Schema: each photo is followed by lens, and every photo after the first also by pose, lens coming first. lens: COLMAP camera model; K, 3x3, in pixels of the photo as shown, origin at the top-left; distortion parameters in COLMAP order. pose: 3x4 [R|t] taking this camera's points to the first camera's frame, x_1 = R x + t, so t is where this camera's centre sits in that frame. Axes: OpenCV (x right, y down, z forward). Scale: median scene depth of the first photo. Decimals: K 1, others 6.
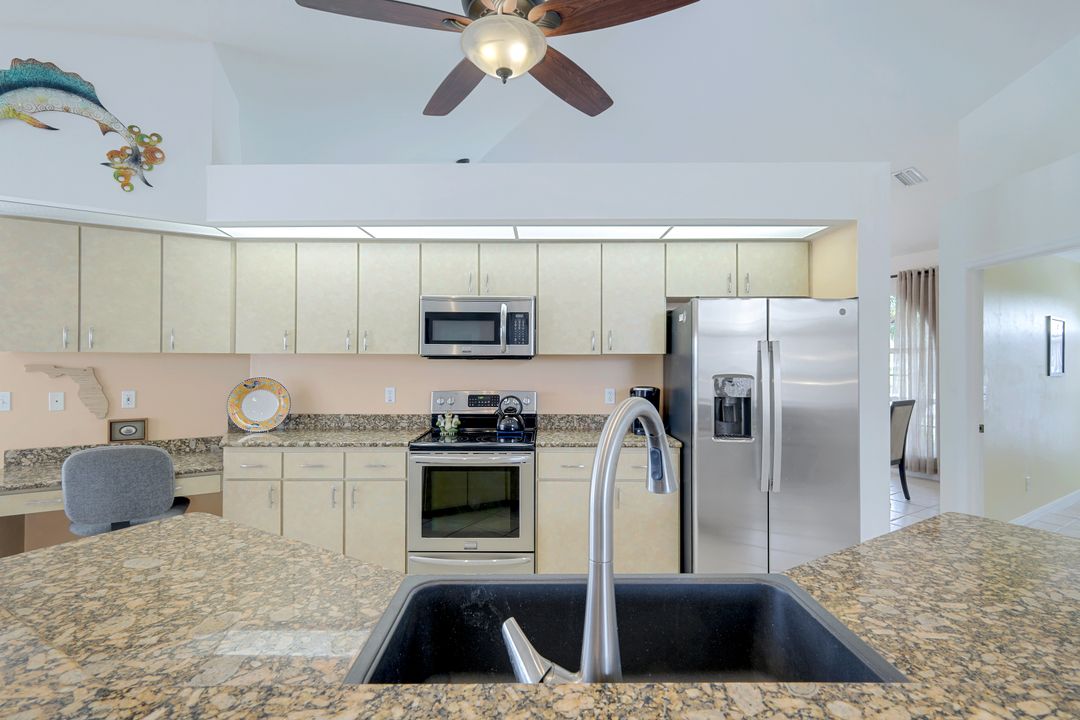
lens RADIAL K [[478.8, 0, 540.4], [0, 478.8, 357.1], [0, 0, 1]] dist [0.002376, -0.000121]
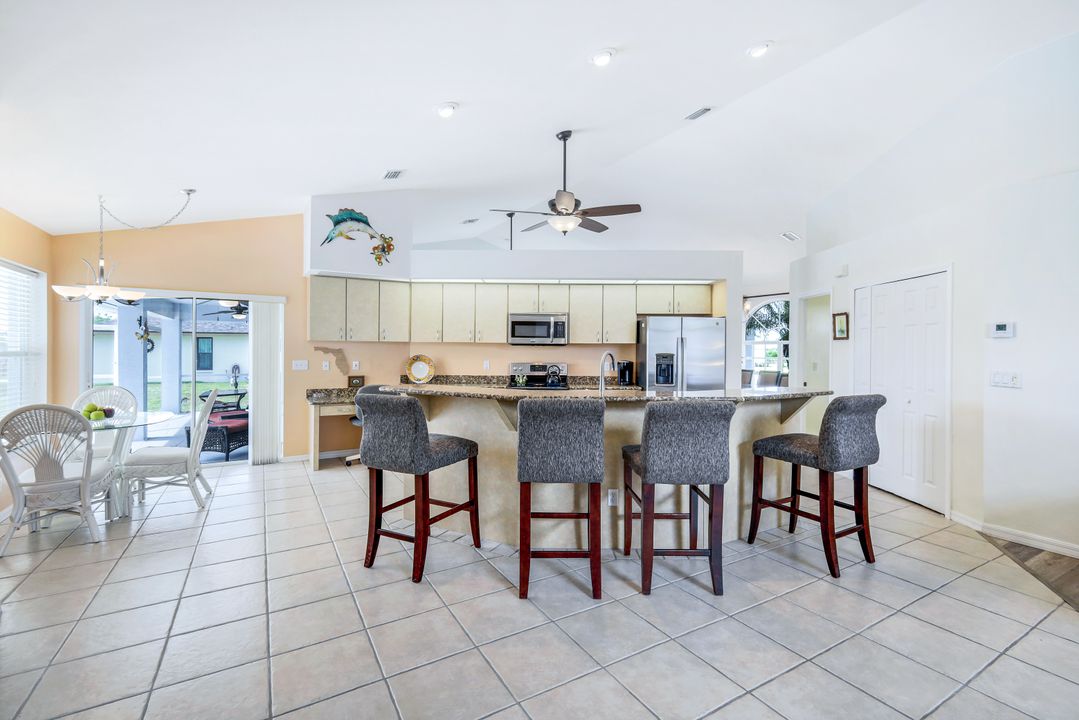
lens RADIAL K [[480.0, 0, 539.0], [0, 480.0, 356.2], [0, 0, 1]] dist [0.001398, -0.000066]
pose [[0.999985, 0.005194, 0.001932, -0.133049], [-0.005236, 0.999741, 0.022126, 0.004006], [-0.001816, -0.022136, 0.999753, -0.945912]]
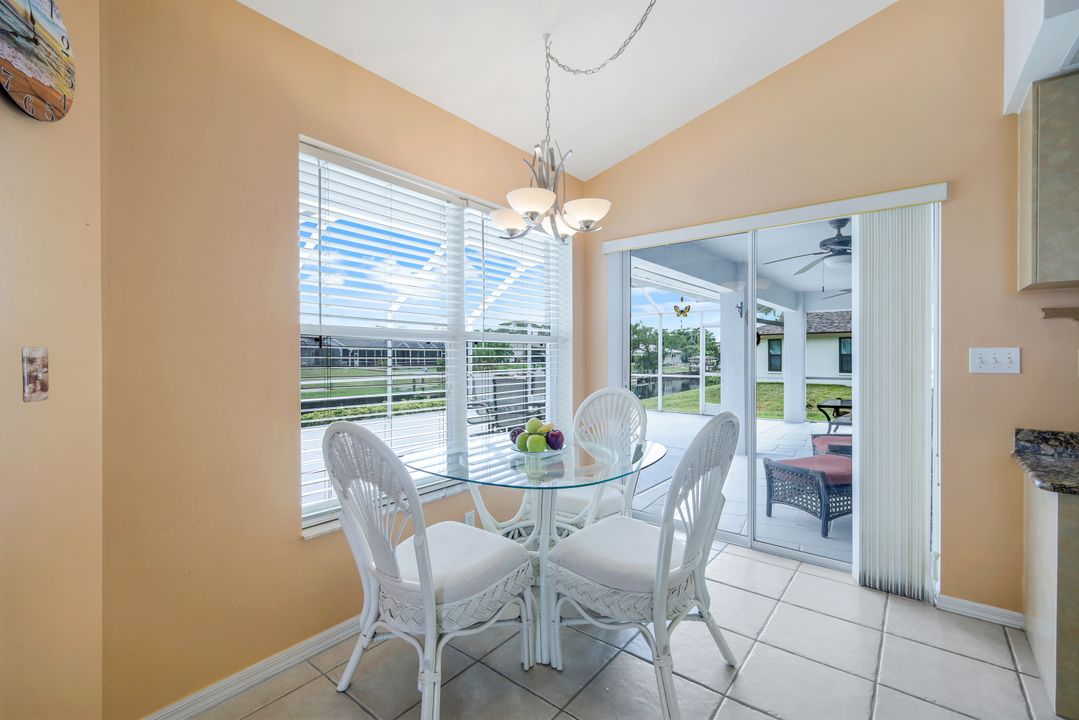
lens RADIAL K [[479.1, 0, 543.0], [0, 479.1, 353.3], [0, 0, 1]] dist [-0.000519, -0.000401]
pose [[0.367988, -0.001509, -0.929829, -0.659265], [0.011472, 0.999930, 0.002917, 0.065978], [0.929760, -0.011741, 0.367980, 0.072891]]
